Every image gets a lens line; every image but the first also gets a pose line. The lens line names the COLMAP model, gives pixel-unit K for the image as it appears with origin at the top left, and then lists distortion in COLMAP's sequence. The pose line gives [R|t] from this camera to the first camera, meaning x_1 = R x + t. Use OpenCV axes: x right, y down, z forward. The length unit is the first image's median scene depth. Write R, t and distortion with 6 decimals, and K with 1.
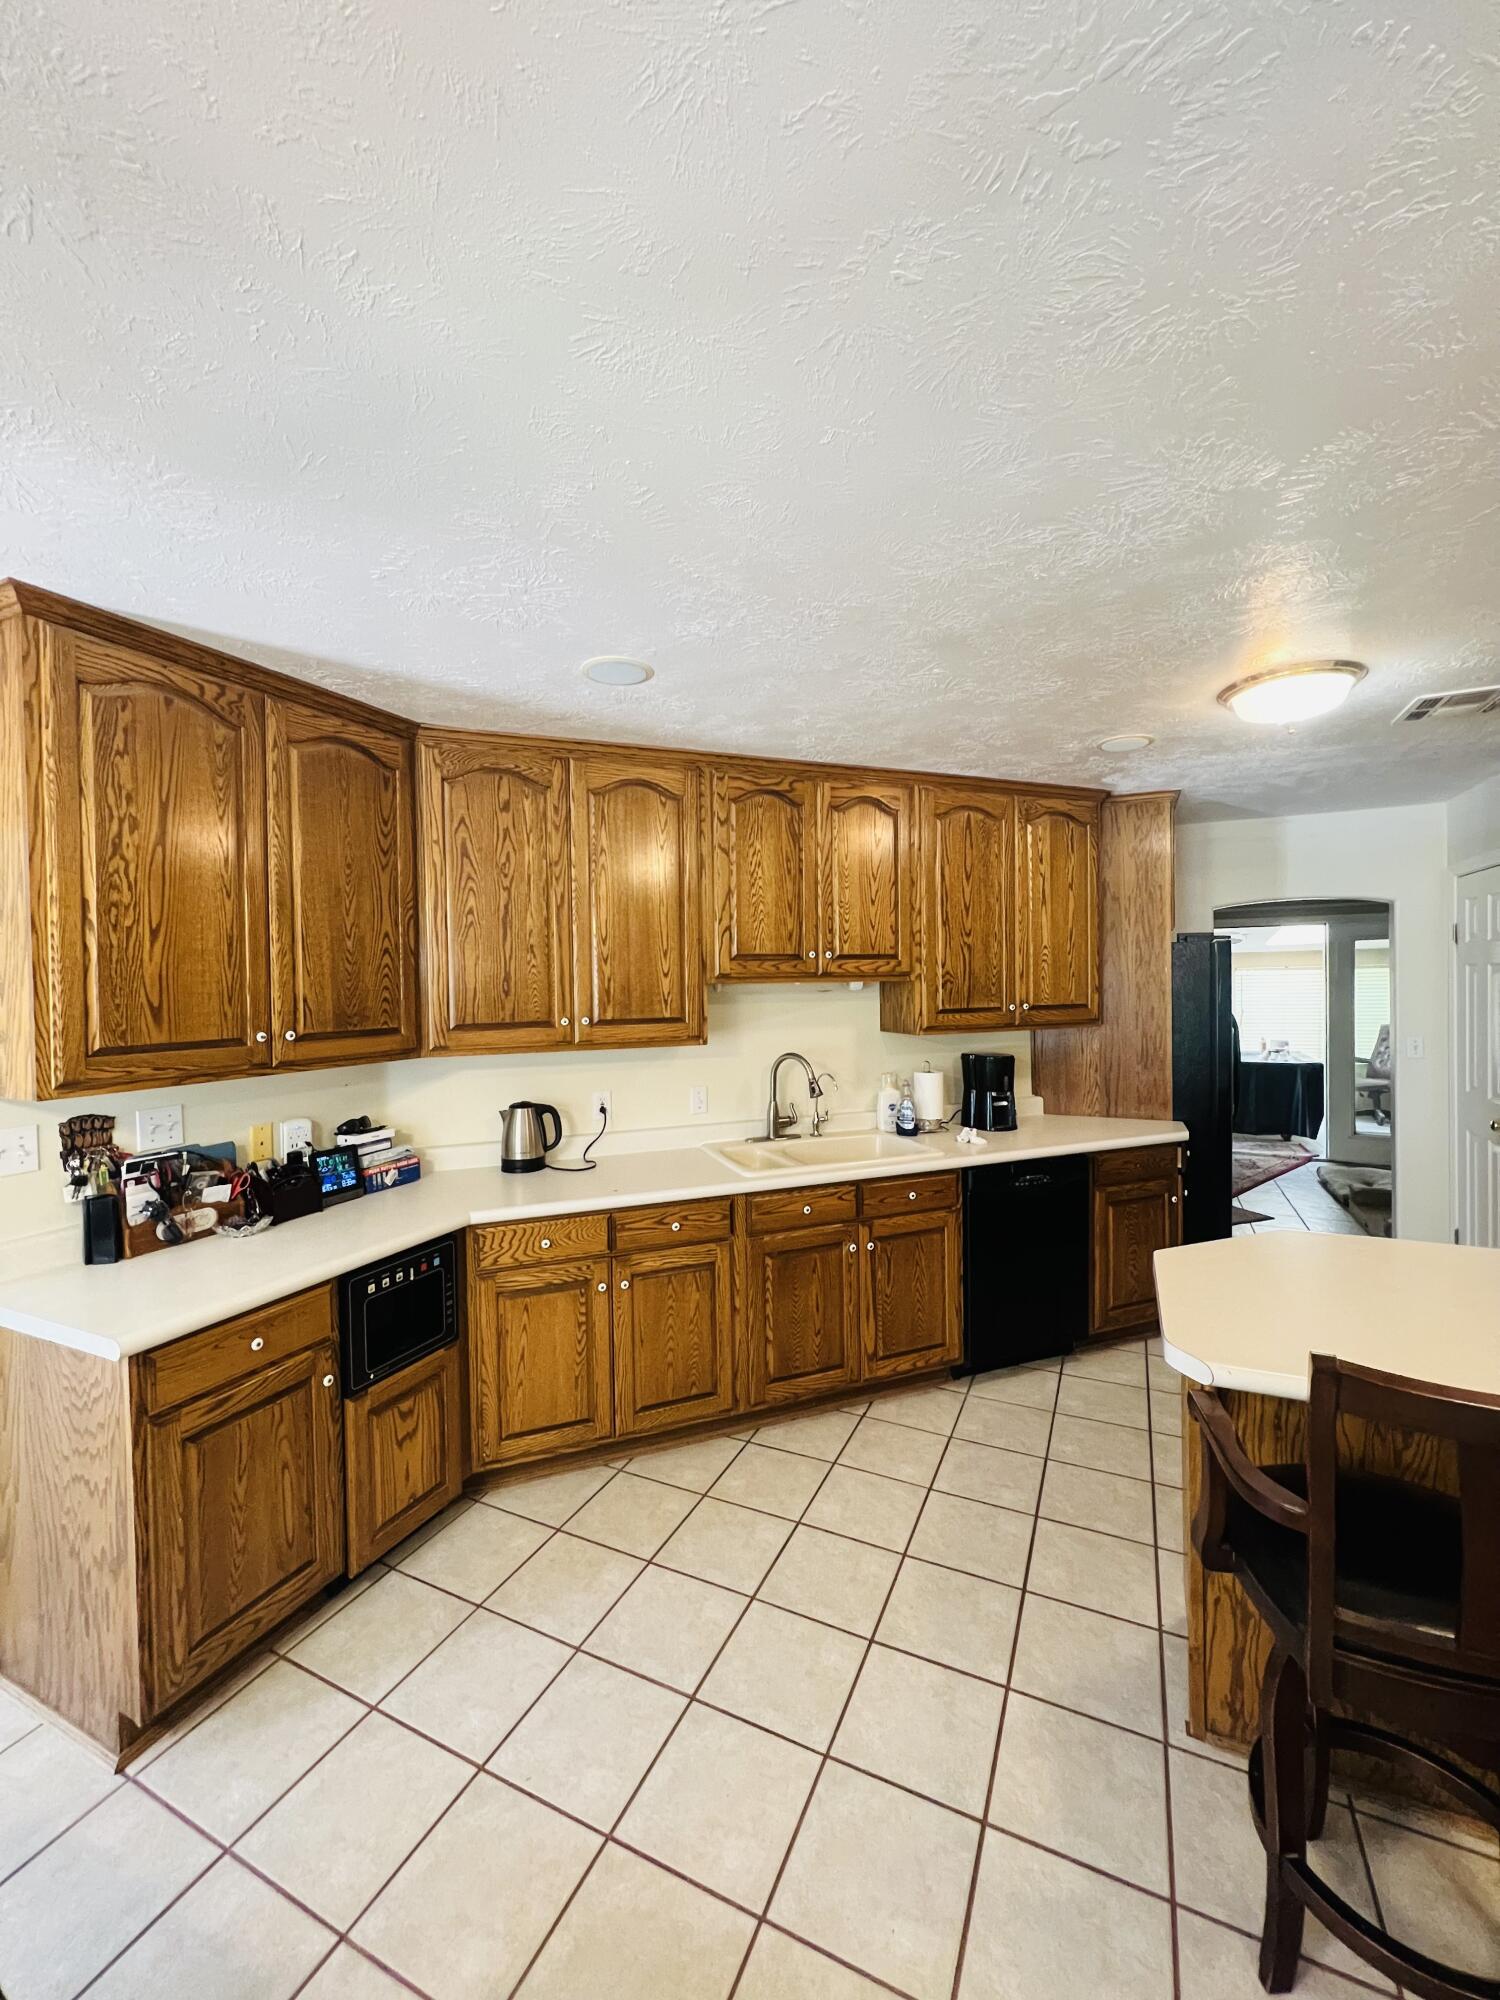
lens RADIAL K [[798.3, 0, 753.0], [0, 798.3, 997.9], [0, 0, 1]] dist [-0.001284, 0.000154]
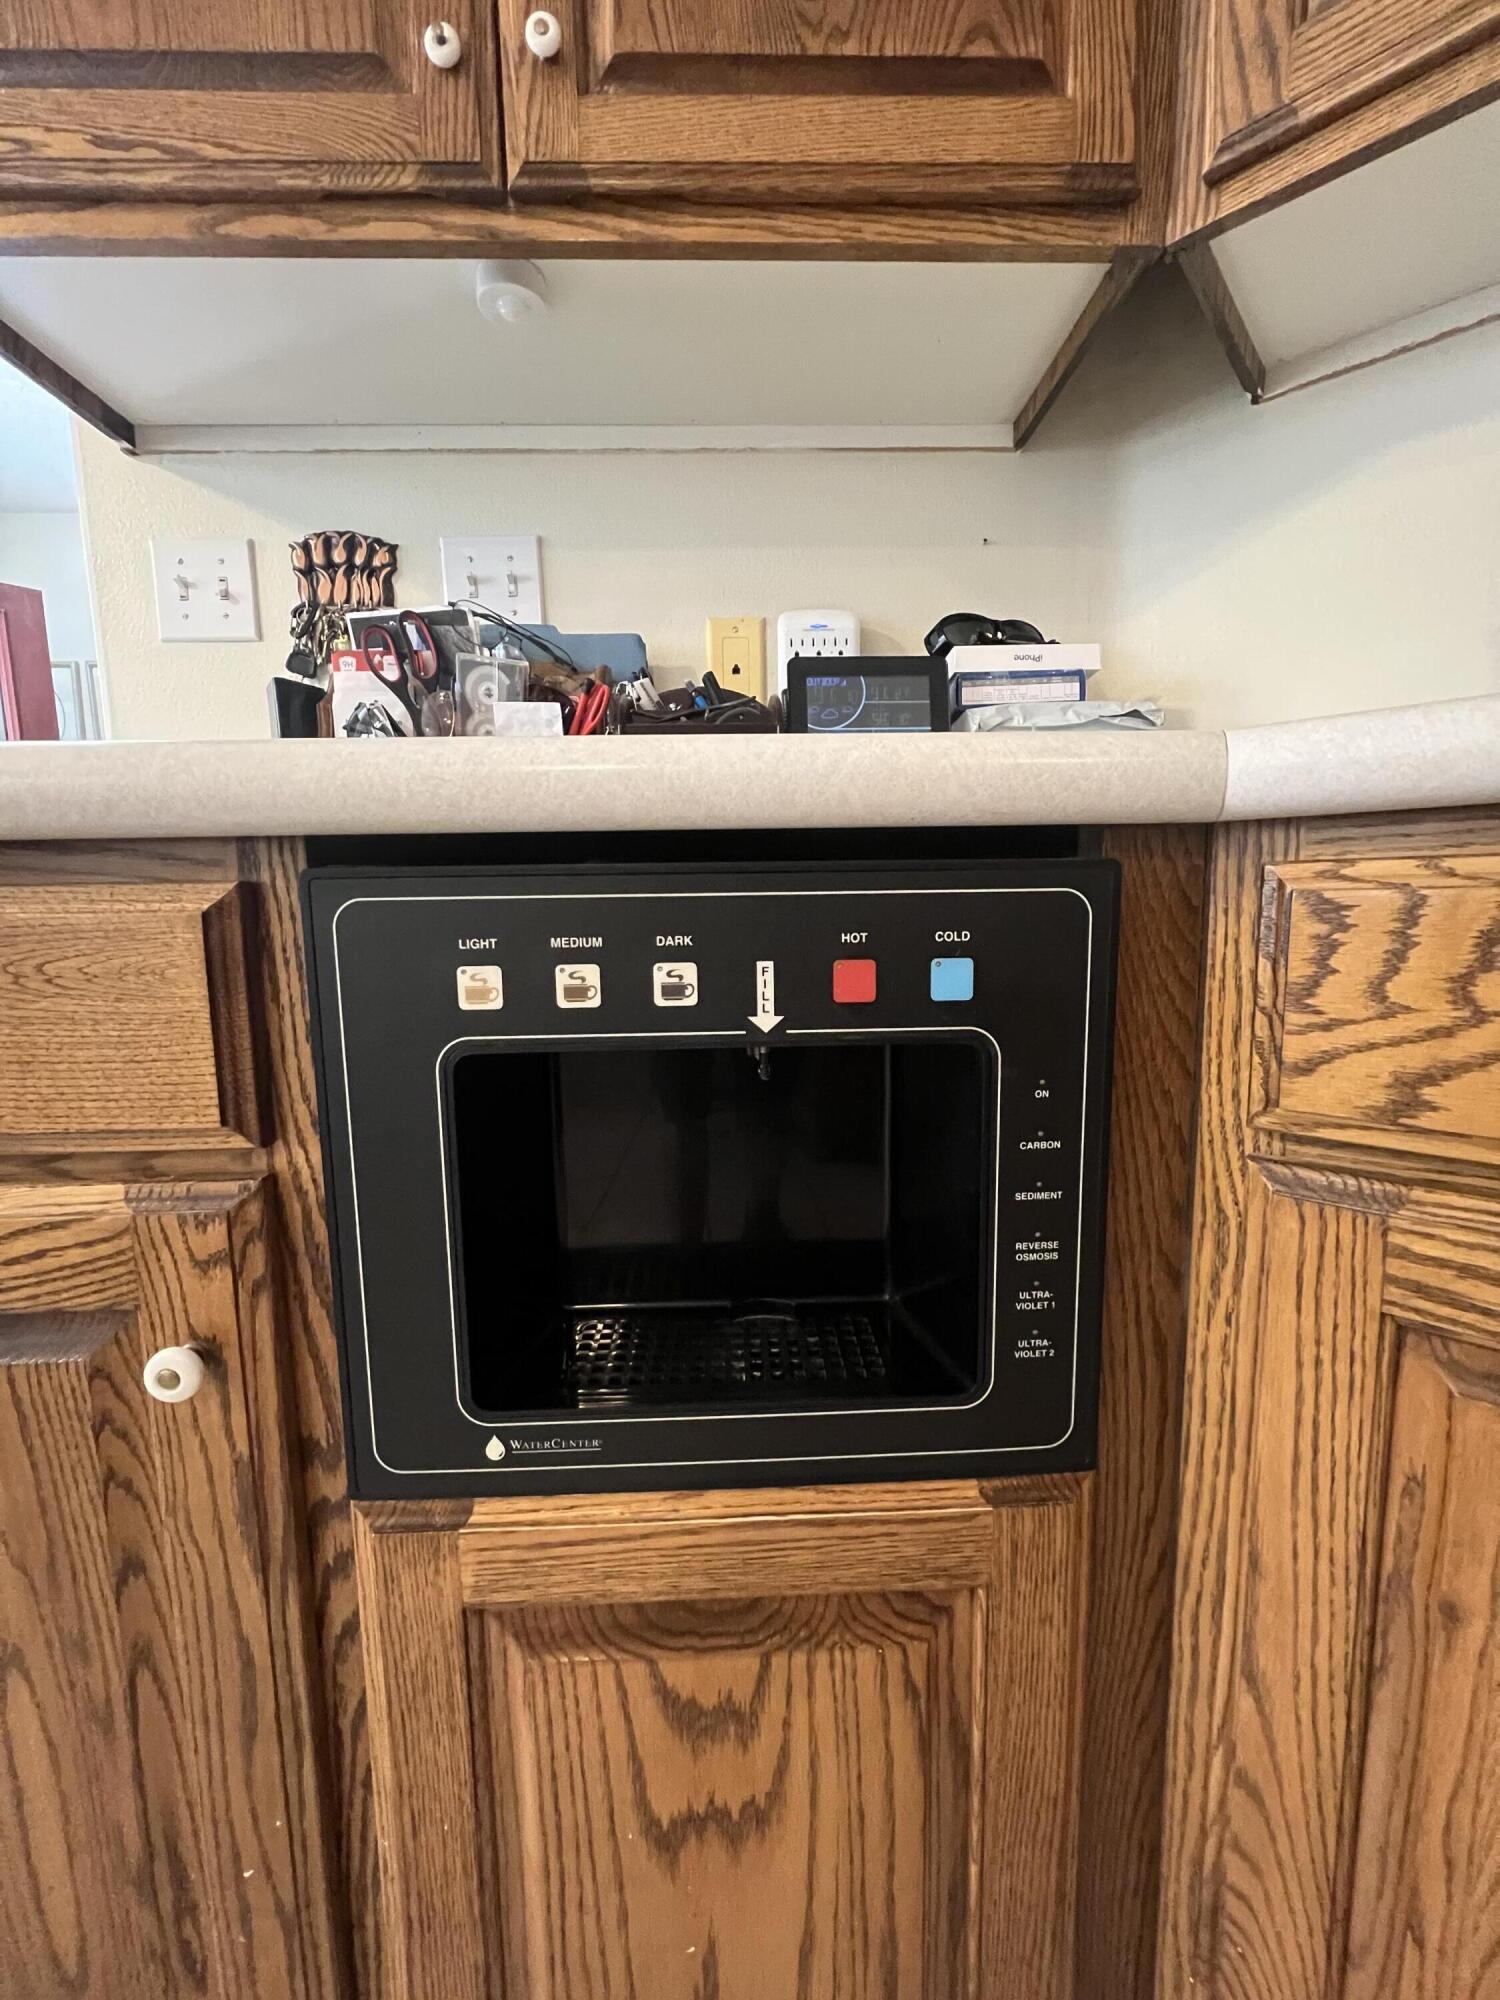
lens RADIAL K [[801.3, 0, 758.5], [0, 801.3, 1005.0], [0, 0, 1]] dist [-0.002791, 0.000376]
pose [[0.451863, 0.117651, -0.884295, -0.269457], [-0.004064, 0.991527, 0.129840, 0.315556], [0.892078, -0.055076, 0.448512, 0.892878]]
